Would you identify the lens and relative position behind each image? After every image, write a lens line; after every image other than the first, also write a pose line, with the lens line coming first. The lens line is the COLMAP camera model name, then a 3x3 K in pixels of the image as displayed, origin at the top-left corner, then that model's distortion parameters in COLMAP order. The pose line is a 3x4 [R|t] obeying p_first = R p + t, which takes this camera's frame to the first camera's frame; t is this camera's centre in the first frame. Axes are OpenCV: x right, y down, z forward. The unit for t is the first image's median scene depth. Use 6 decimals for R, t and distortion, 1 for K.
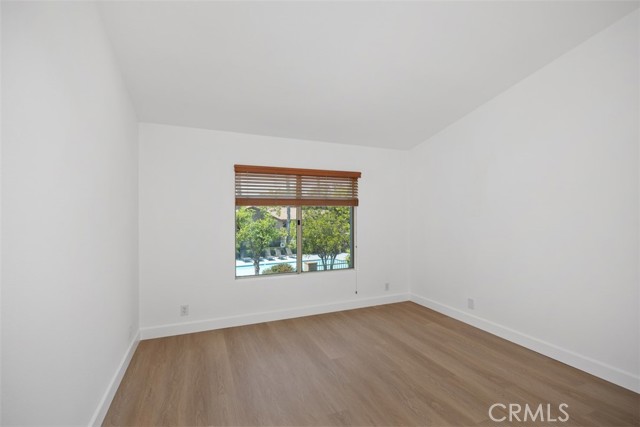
lens RADIAL K [[287.7, 0, 319.0], [0, 287.7, 214.6], [0, 0, 1]] dist [0.004426, 0.000495]
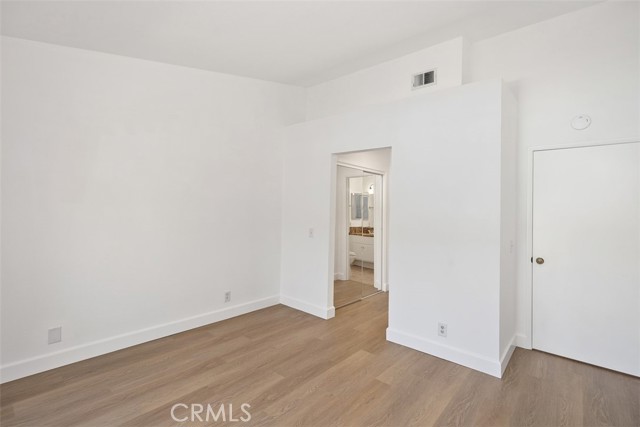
lens RADIAL K [[287.7, 0, 318.9], [0, 287.7, 211.7], [0, 0, 1]] dist [0.004426, 0.000495]
pose [[-0.427955, -0.017534, 0.903630, -0.474882], [-0.032863, 0.999453, 0.003830, 0.004194], [-0.903202, -0.028057, -0.428297, 1.095849]]
